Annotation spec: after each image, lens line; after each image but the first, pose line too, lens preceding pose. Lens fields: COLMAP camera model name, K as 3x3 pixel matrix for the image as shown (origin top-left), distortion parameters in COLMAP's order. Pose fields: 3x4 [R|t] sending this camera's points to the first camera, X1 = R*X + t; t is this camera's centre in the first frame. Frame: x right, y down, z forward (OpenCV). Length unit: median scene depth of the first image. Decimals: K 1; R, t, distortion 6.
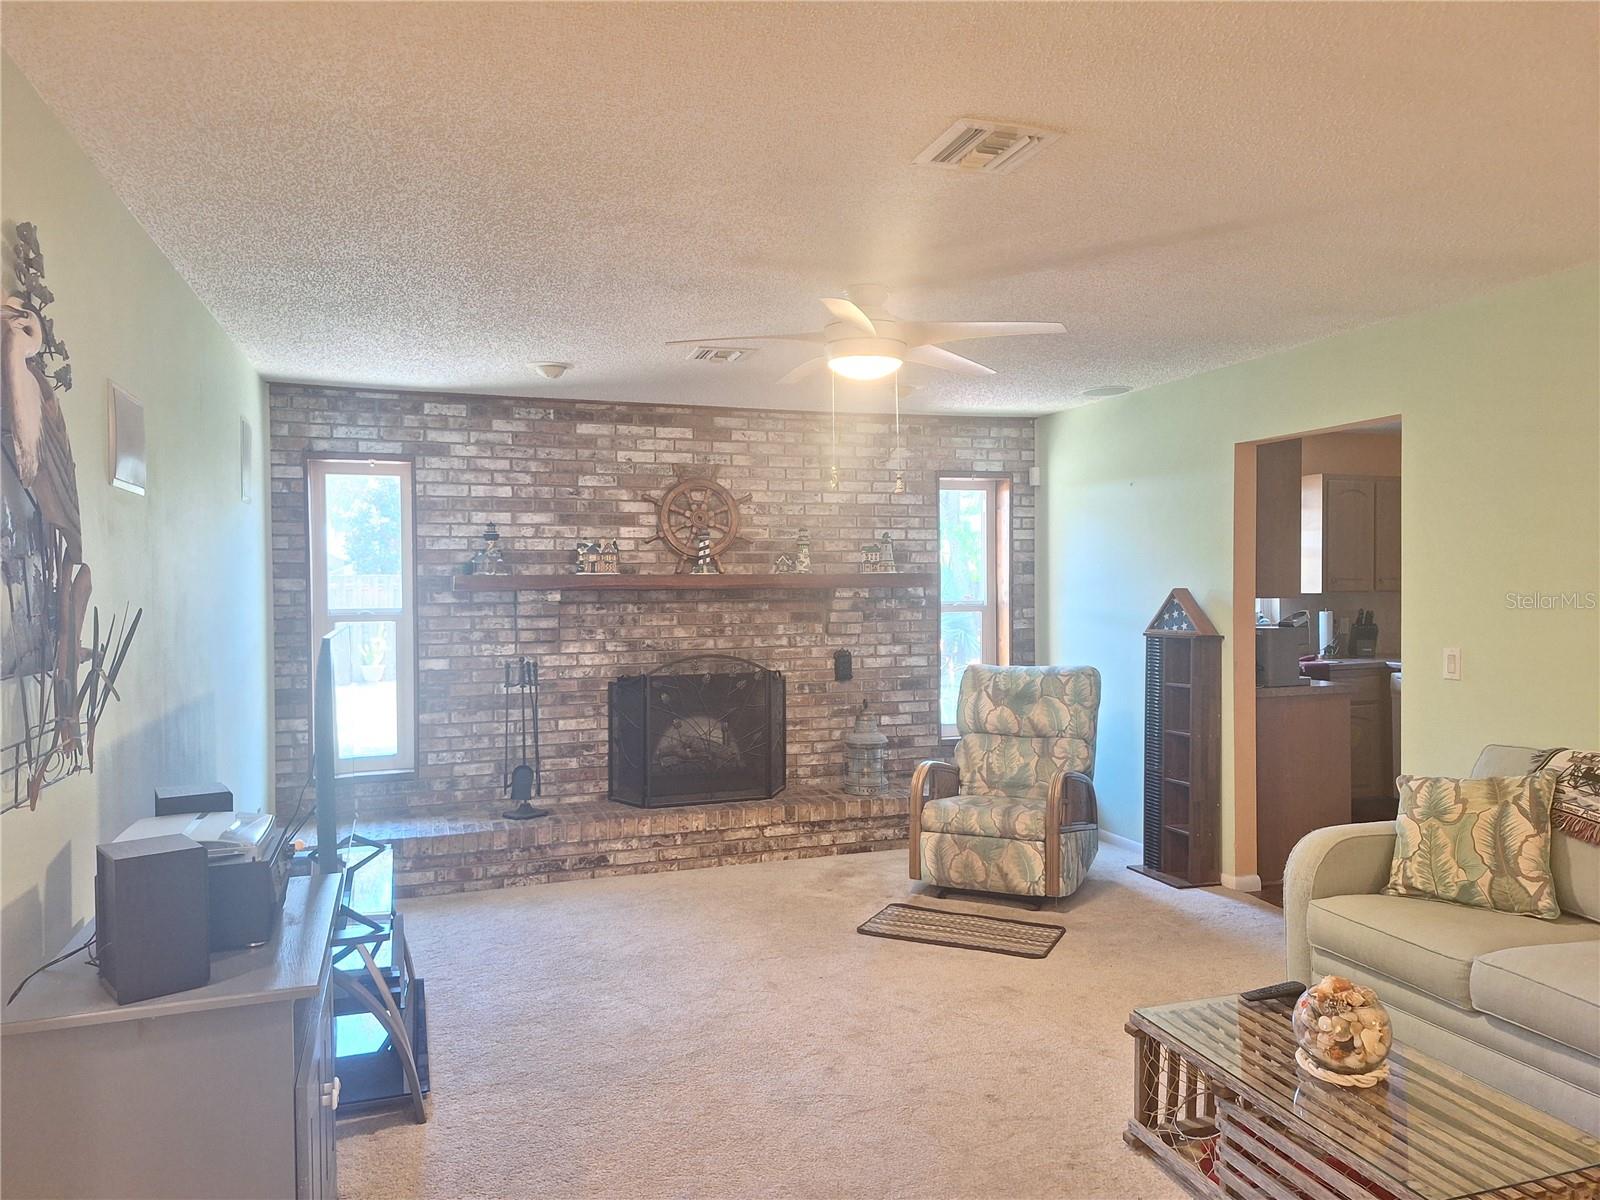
lens RADIAL K [[1088.5, 0, 800.0], [0, 1088.5, 600.0], [0, 0, 1]] dist [0.119087, -0.155904]
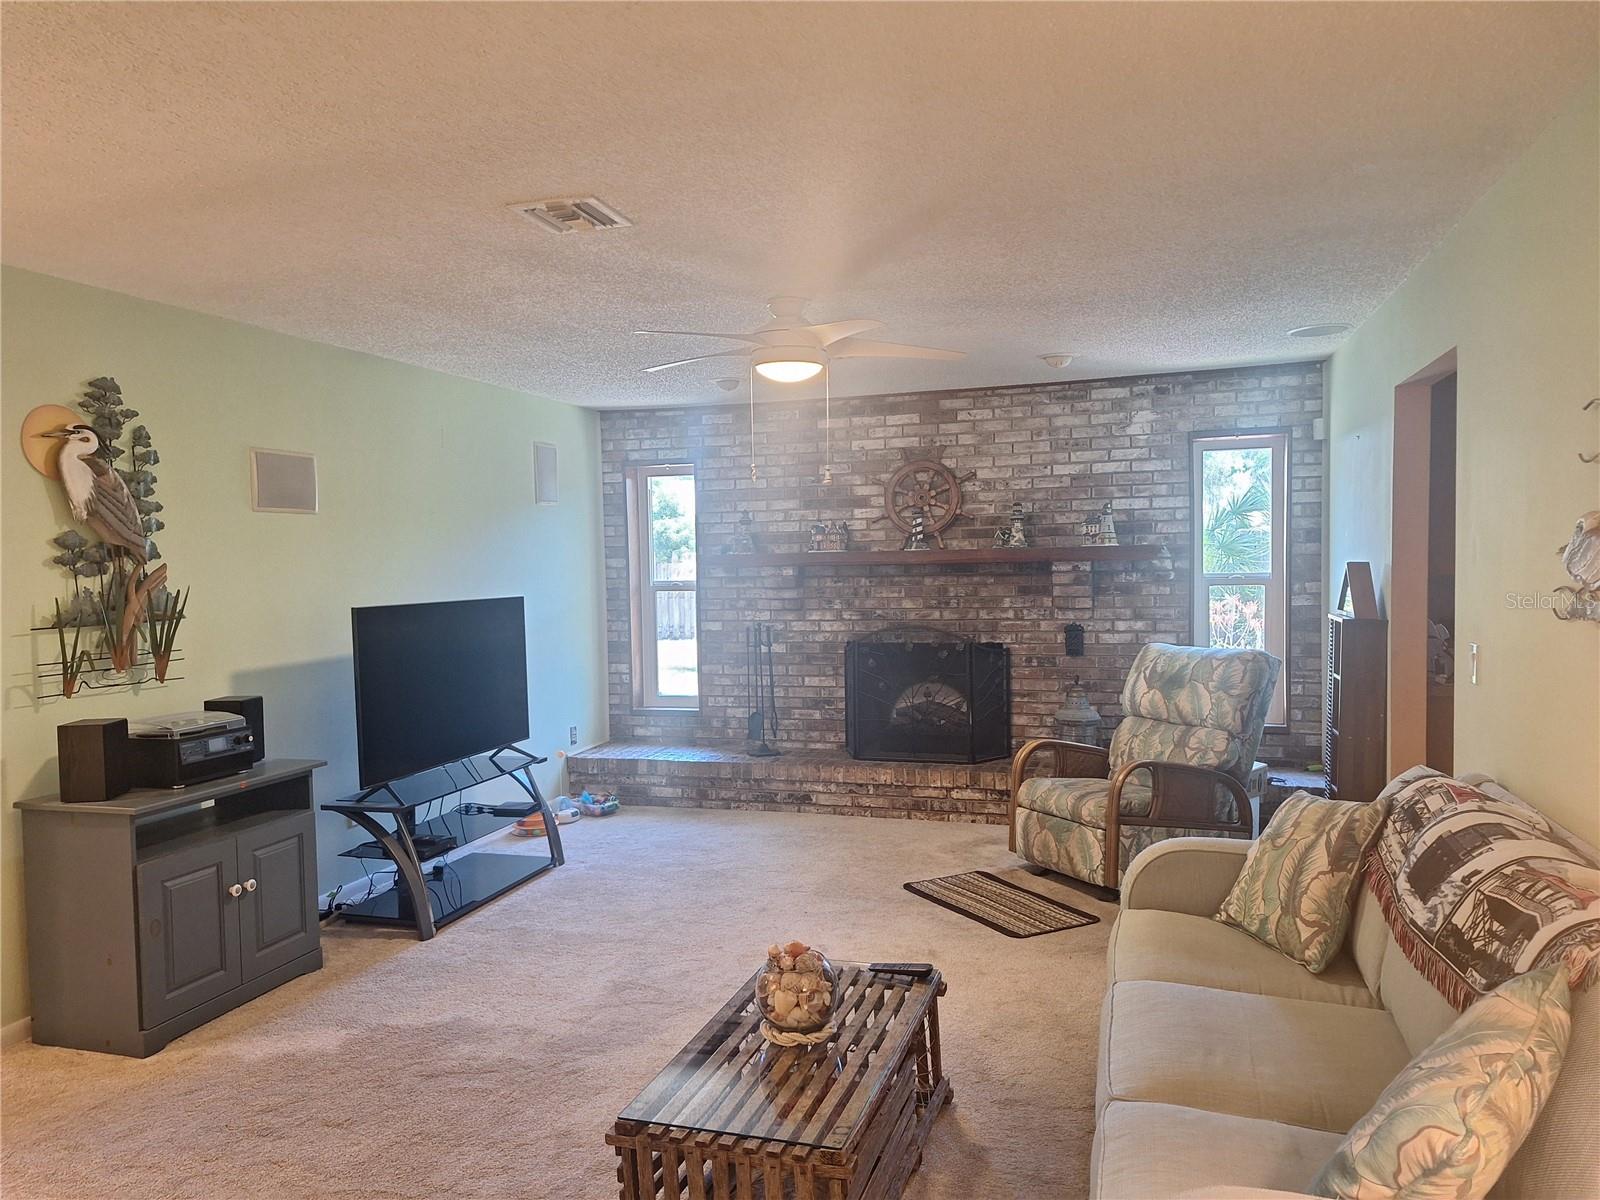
lens RADIAL K [[1088.5, 0, 800.0], [0, 1088.5, 600.0], [0, 0, 1]] dist [0.119087, -0.155904]
pose [[0.810723, 0.015517, -0.585224, 0.451146], [0.004883, 0.999435, 0.033265, -0.010933], [0.585409, -0.029826, 0.810189, 0.059564]]
